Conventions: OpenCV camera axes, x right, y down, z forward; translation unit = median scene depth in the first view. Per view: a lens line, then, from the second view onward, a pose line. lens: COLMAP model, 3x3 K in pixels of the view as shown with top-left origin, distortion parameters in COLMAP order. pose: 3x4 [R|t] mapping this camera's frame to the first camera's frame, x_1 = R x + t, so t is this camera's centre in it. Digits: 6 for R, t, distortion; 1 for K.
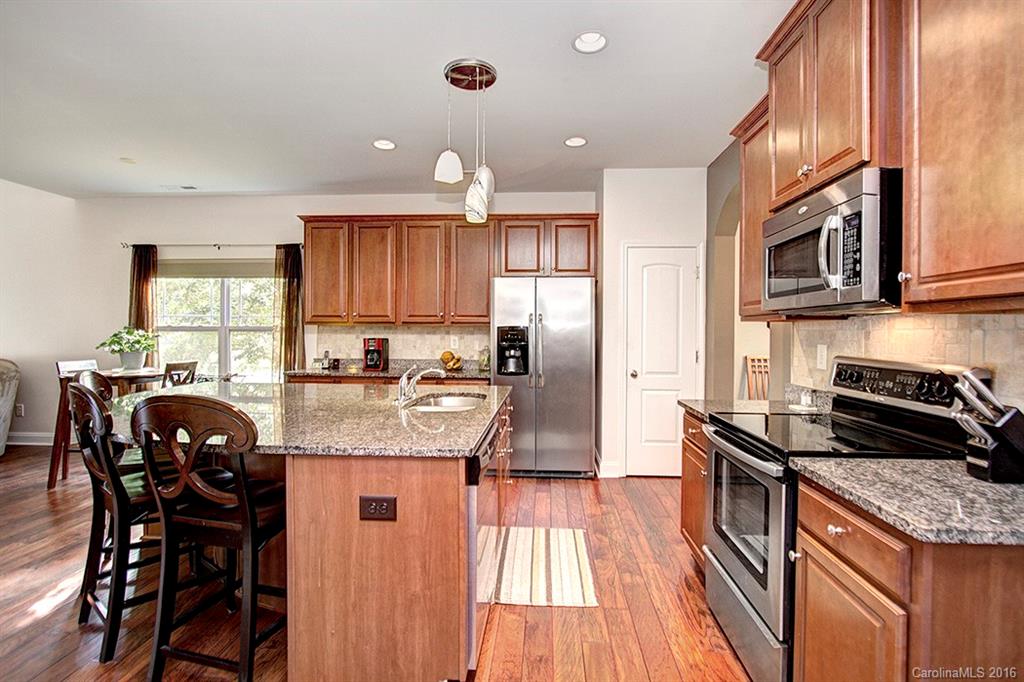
lens RADIAL K [[486.4, 0, 516.1], [0, 486.4, 329.6], [0, 0, 1]] dist [-0.014160, 0.000939]
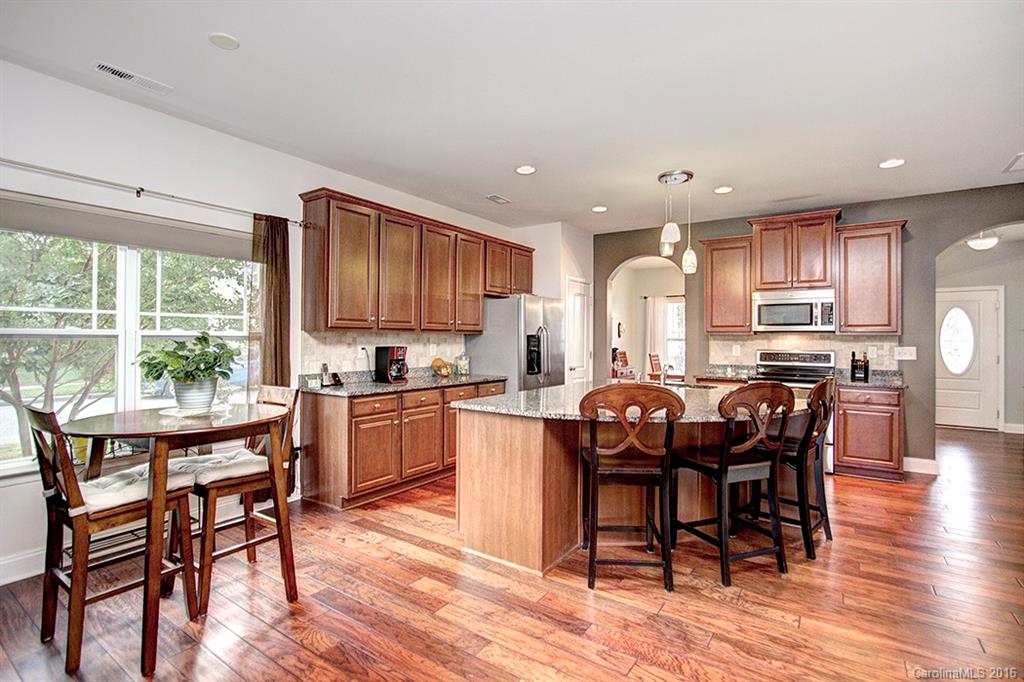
lens RADIAL K [[486.4, 0, 516.1], [0, 486.4, 329.6], [0, 0, 1]] dist [-0.014160, 0.000939]
pose [[0.526336, 0.010880, 0.850207, -0.927670], [-0.005393, 0.999941, -0.009458, -0.006344], [-0.850260, 0.000393, 0.526363, 0.336264]]
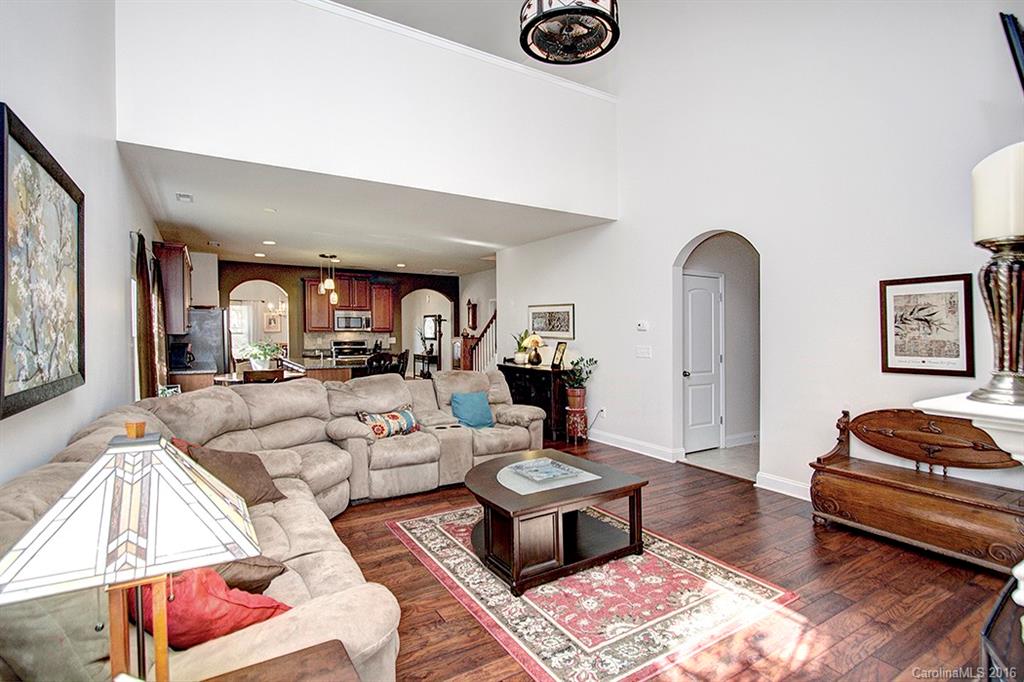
lens RADIAL K [[499.6, 0, 512.0], [0, 499.6, 341.0], [0, 0, 1]] dist [-0.001515, -0.000418]
pose [[-0.576583, -0.024334, 0.816676, -1.914251], [-0.012256, 0.999702, 0.021135, -0.025861], [-0.816947, 0.002177, -0.576709, 1.052421]]
